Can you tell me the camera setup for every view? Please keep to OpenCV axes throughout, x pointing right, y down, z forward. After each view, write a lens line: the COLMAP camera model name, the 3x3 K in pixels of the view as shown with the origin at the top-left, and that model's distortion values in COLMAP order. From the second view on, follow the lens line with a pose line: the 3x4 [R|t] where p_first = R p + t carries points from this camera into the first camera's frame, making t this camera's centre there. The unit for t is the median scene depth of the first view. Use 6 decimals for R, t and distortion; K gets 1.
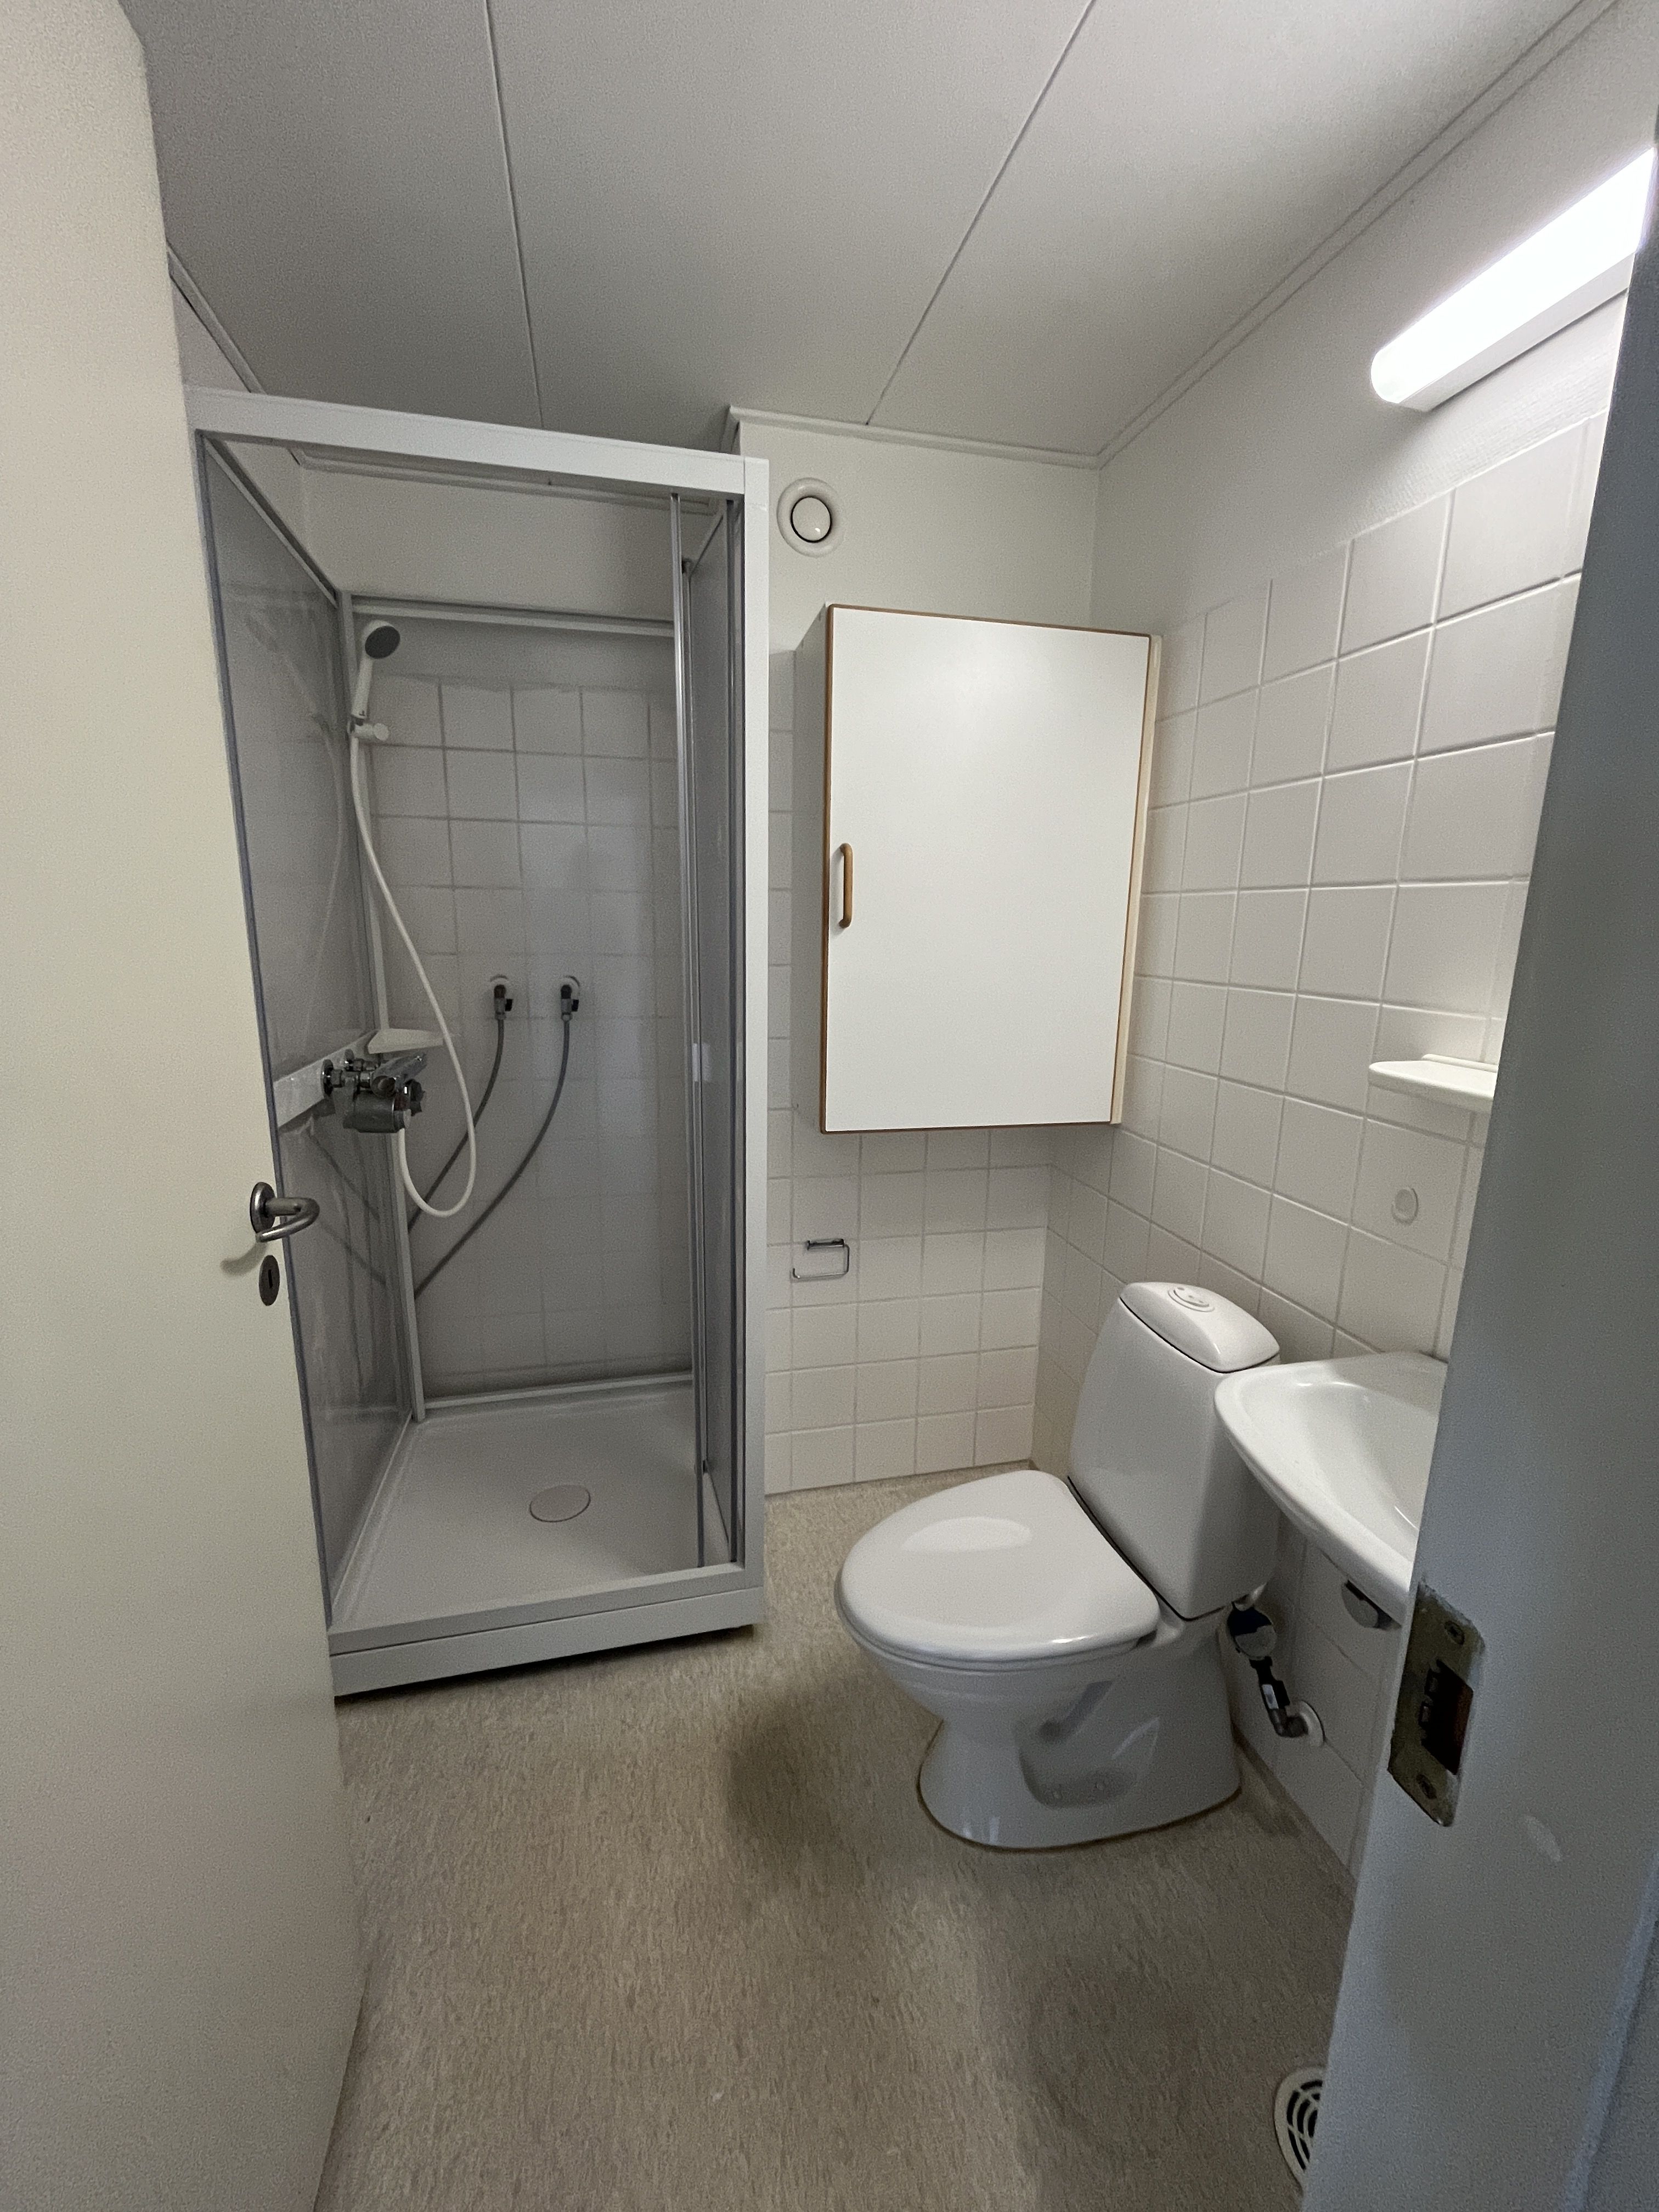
lens RADIAL K [[889.2, 0, 827.0], [0, 889.2, 1103.5], [0, 0, 1]] dist [-0.003694, 0.000086]
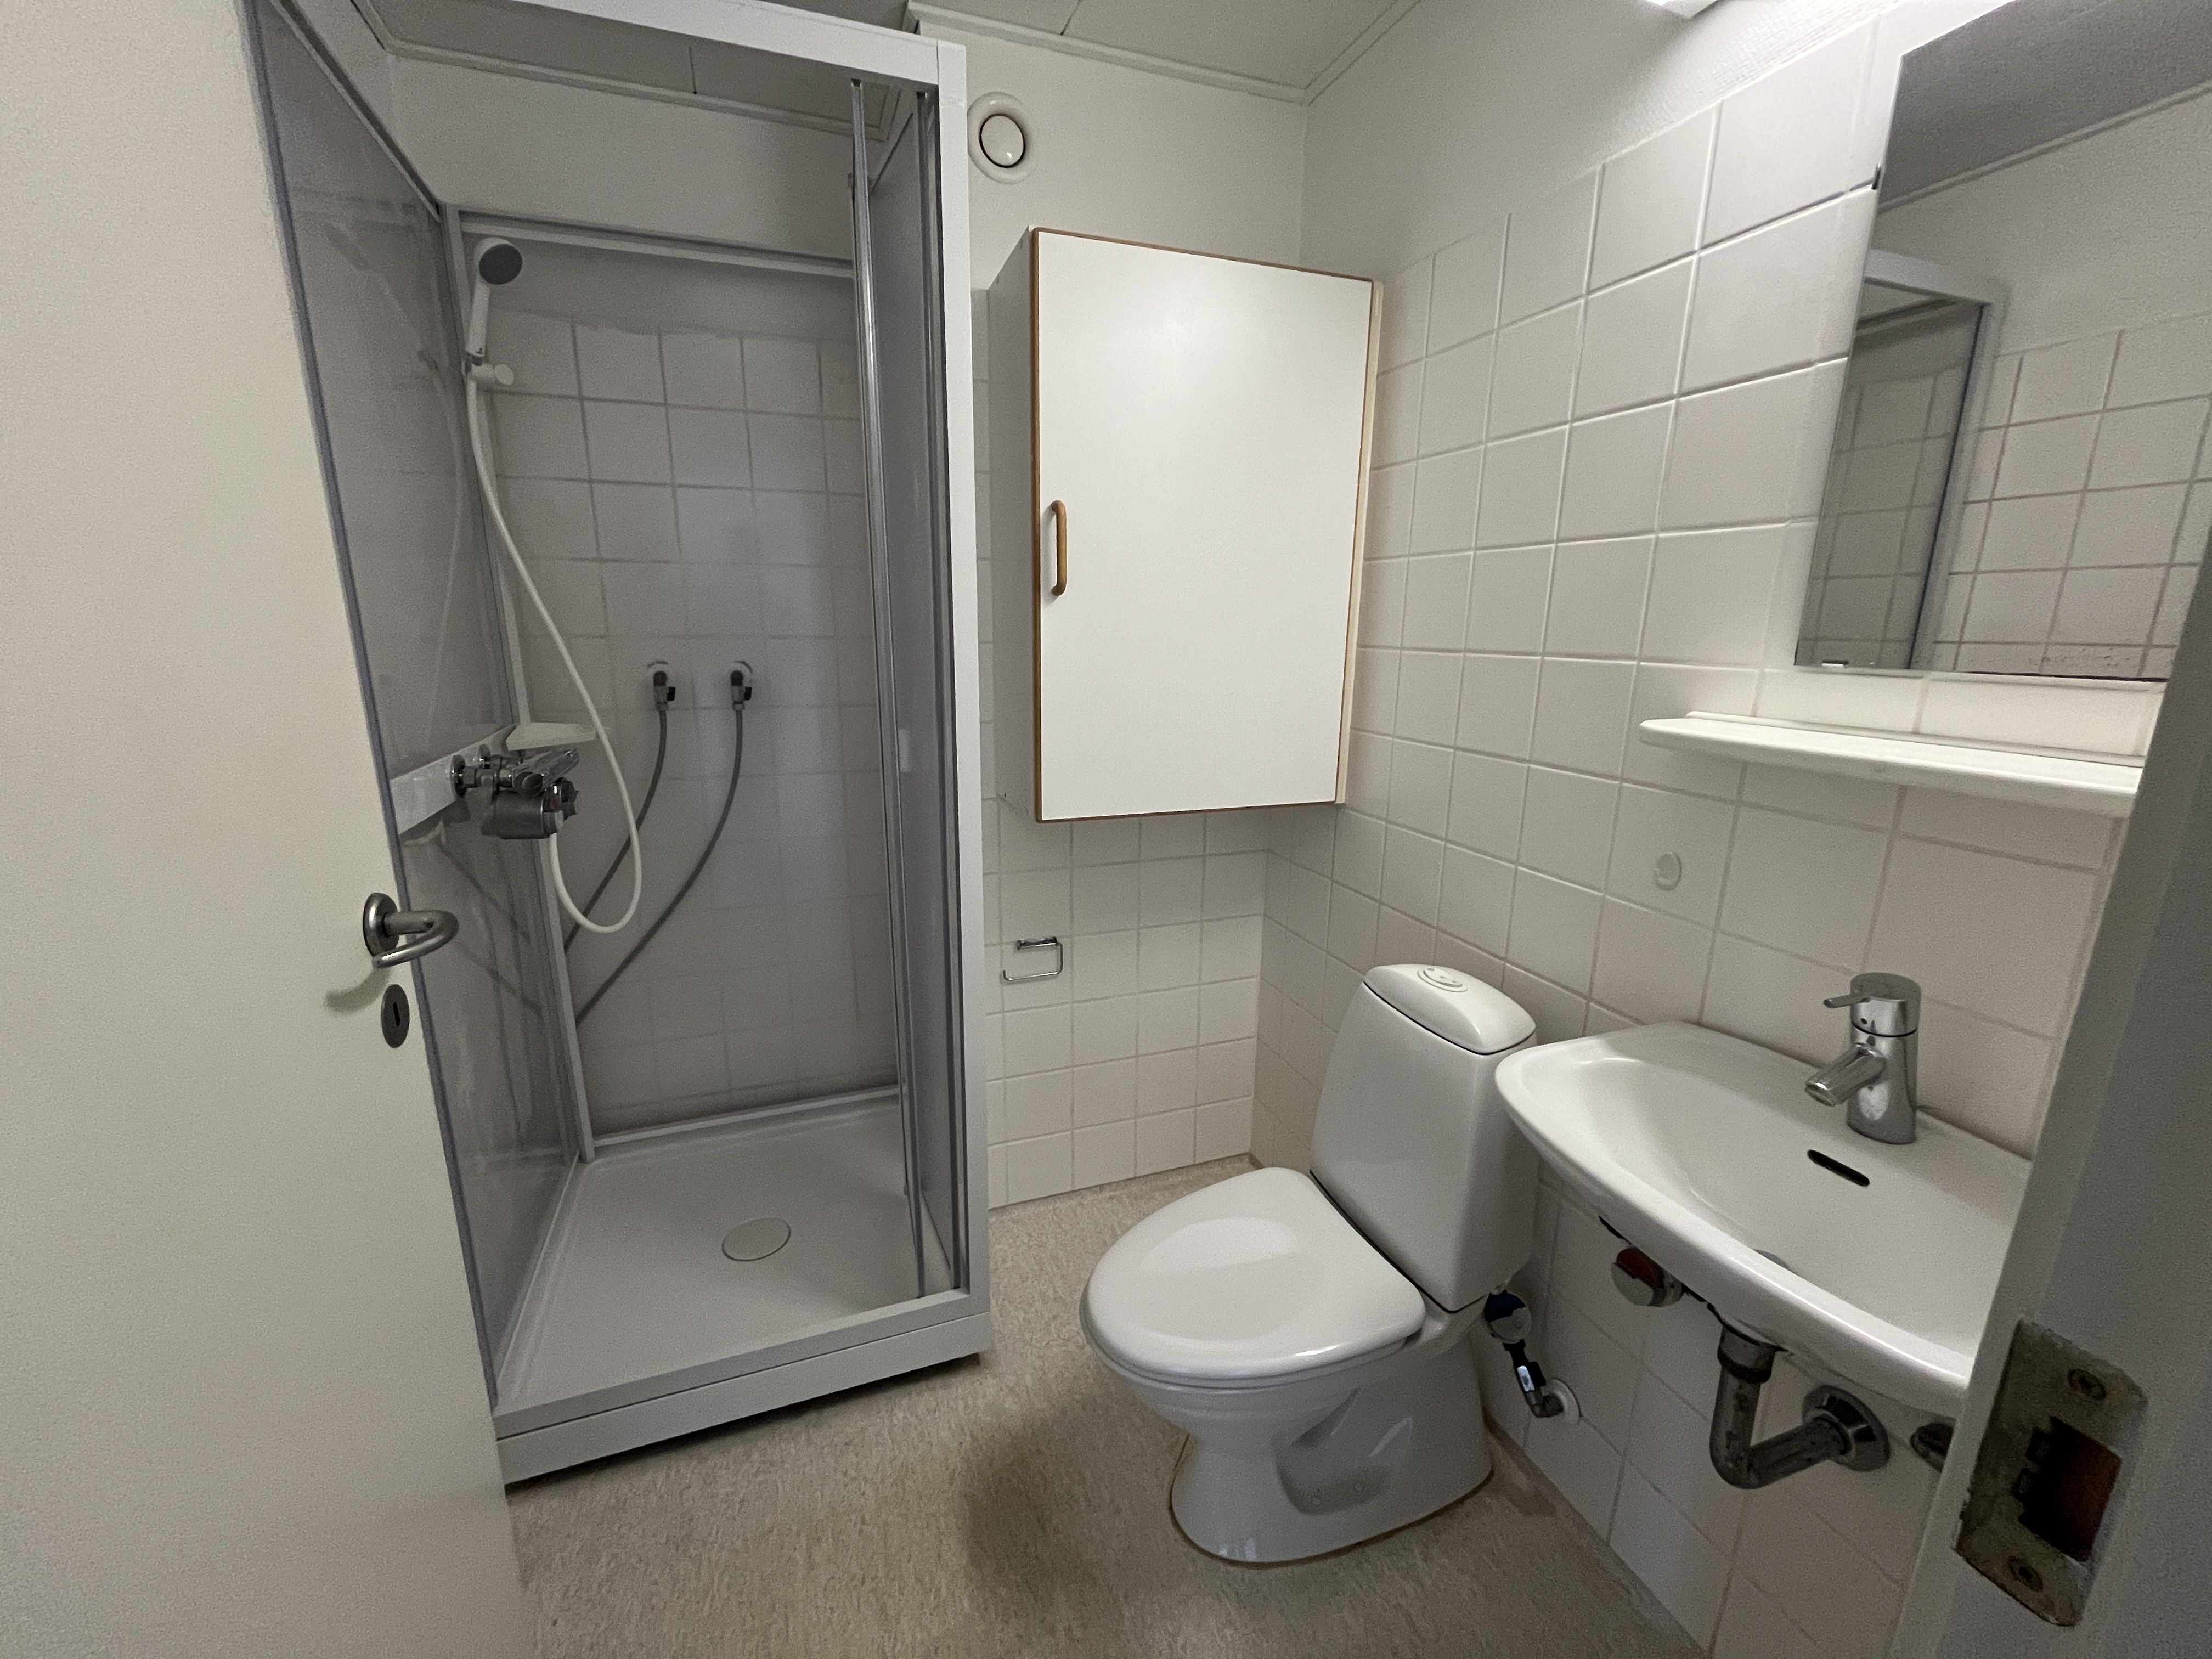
lens RADIAL K [[889.2, 0, 1098.3], [0, 889.2, 831.6], [0, 0, 1]] dist [-0.003694, 0.000086]
pose [[0.993166, -0.034158, 0.111601, -0.050496], [0.030756, 0.999013, 0.032063, 0.016654], [-0.112586, -0.028412, 0.993236, 0.084743]]
